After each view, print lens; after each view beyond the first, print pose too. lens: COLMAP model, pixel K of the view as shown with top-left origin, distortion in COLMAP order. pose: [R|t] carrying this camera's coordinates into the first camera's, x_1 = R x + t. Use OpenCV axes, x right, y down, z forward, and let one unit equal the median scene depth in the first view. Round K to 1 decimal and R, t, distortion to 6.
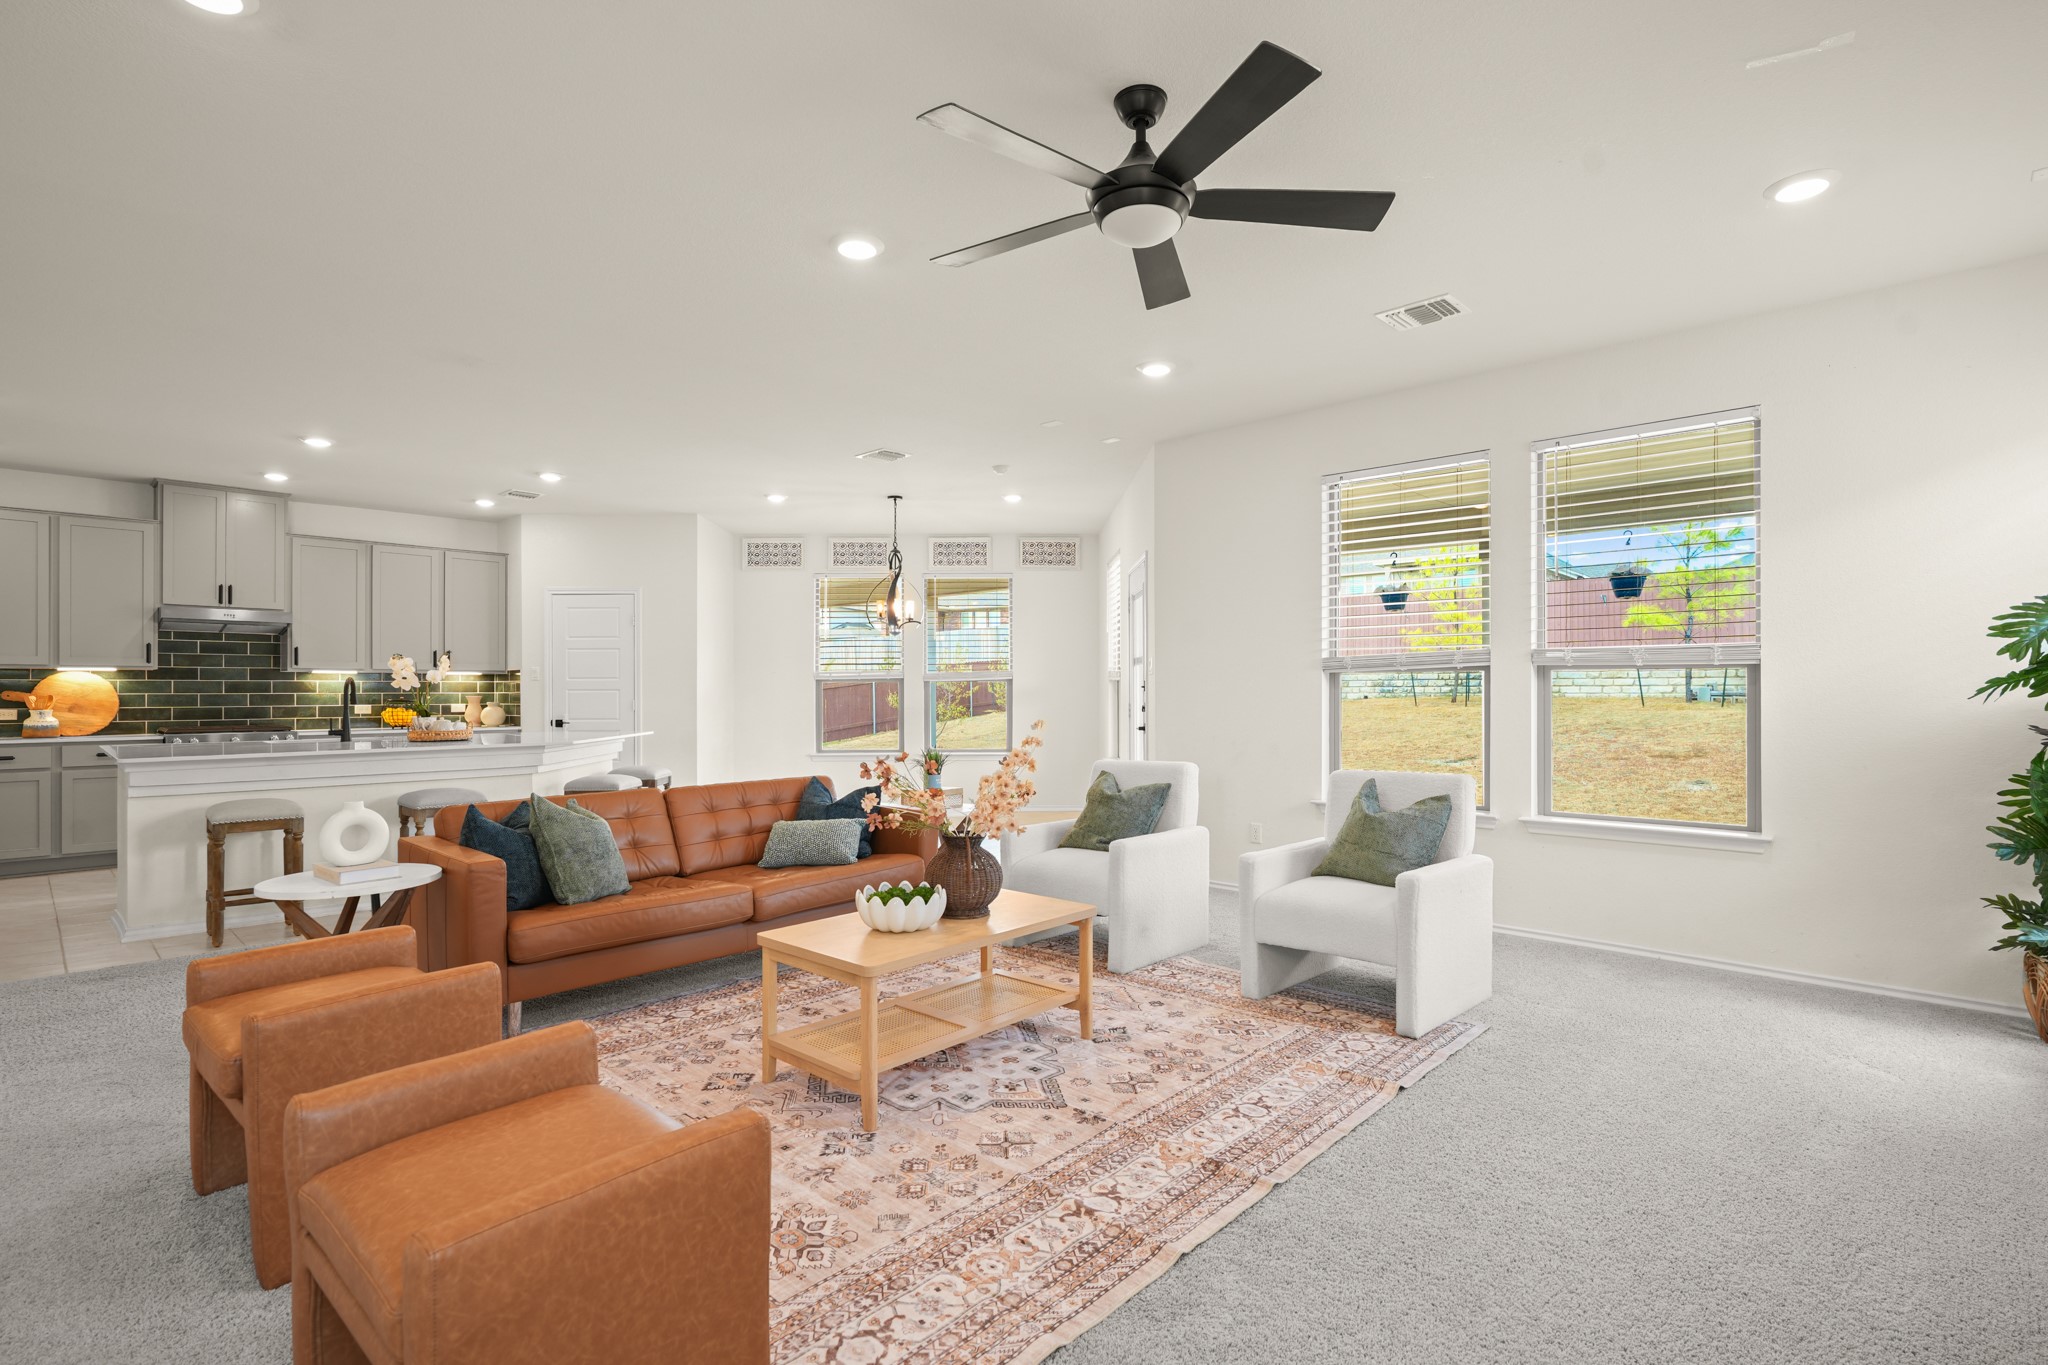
lens RADIAL K [[965.7, 0, 1022.2], [0, 965.7, 690.6], [0, 0, 1]] dist [-0.029154, -0.000058]
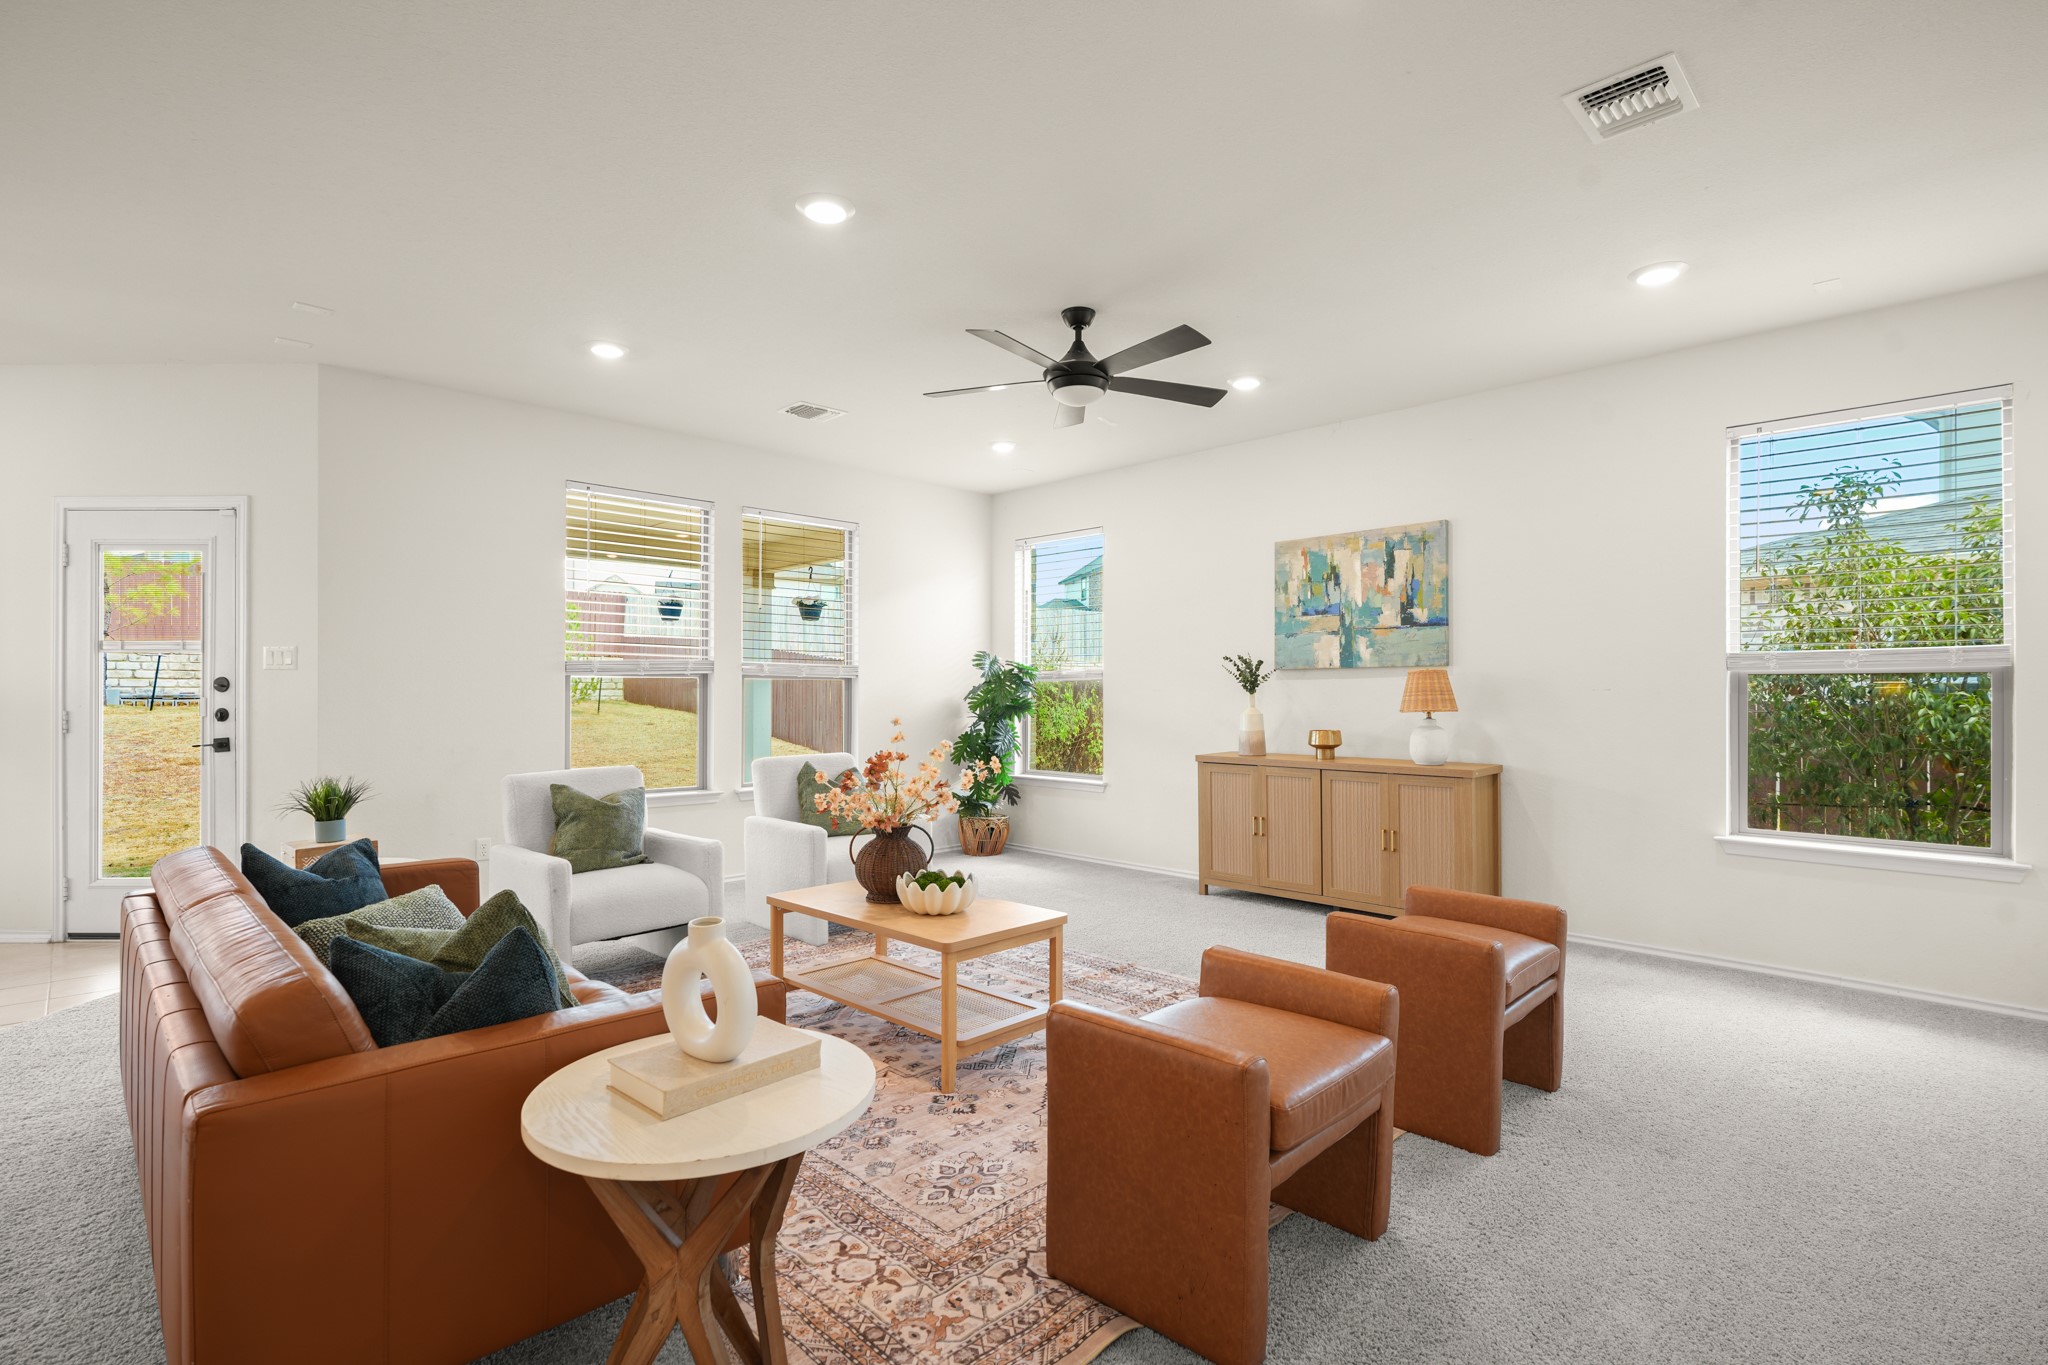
lens RADIAL K [[965.7, 0, 1027.8], [0, 965.7, 690.2], [0, 0, 1]] dist [-0.029154, -0.000058]
pose [[0.049765, -0.002754, 0.998757, -1.555417], [-0.007497, 0.999967, 0.003131, -0.019990], [-0.998733, -0.007644, 0.049743, 1.071226]]
